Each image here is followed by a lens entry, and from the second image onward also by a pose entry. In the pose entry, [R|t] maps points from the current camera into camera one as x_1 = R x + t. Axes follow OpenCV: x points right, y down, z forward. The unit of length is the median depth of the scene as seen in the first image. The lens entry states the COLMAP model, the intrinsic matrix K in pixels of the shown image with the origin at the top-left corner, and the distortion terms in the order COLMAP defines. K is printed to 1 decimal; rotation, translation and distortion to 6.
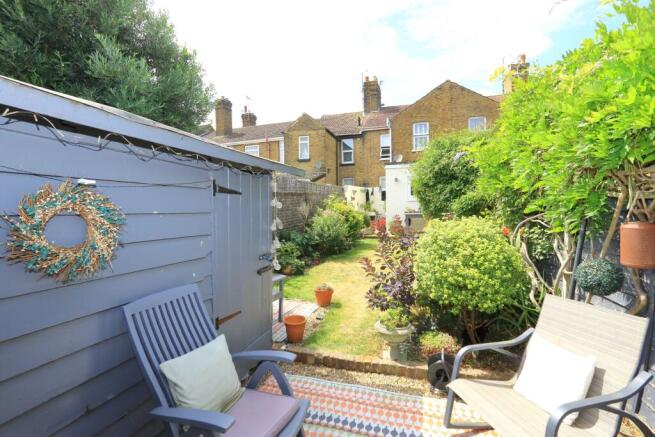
lens RADIAL K [[301.7, 0, 326.1], [0, 301.7, 214.4], [0, 0, 1]] dist [-0.014593, 0.000400]
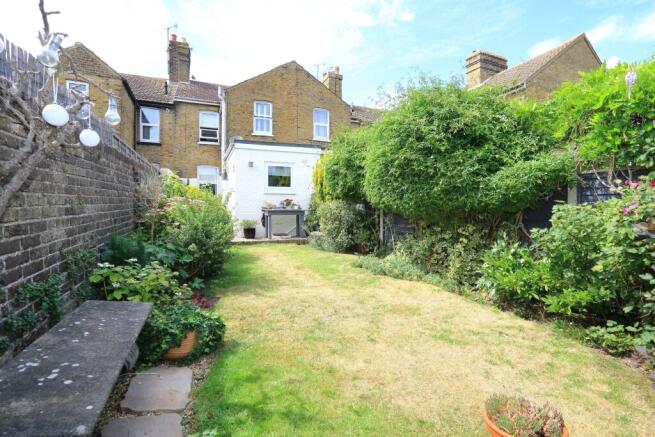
lens RADIAL K [[301.7, 0, 326.1], [0, 301.7, 214.4], [0, 0, 1]] dist [-0.014593, 0.000400]
pose [[0.761787, 0.001478, 0.647825, -0.071966], [0.006811, 0.999924, -0.010290, 0.012215], [-0.647791, 0.012251, 0.761719, 0.202406]]
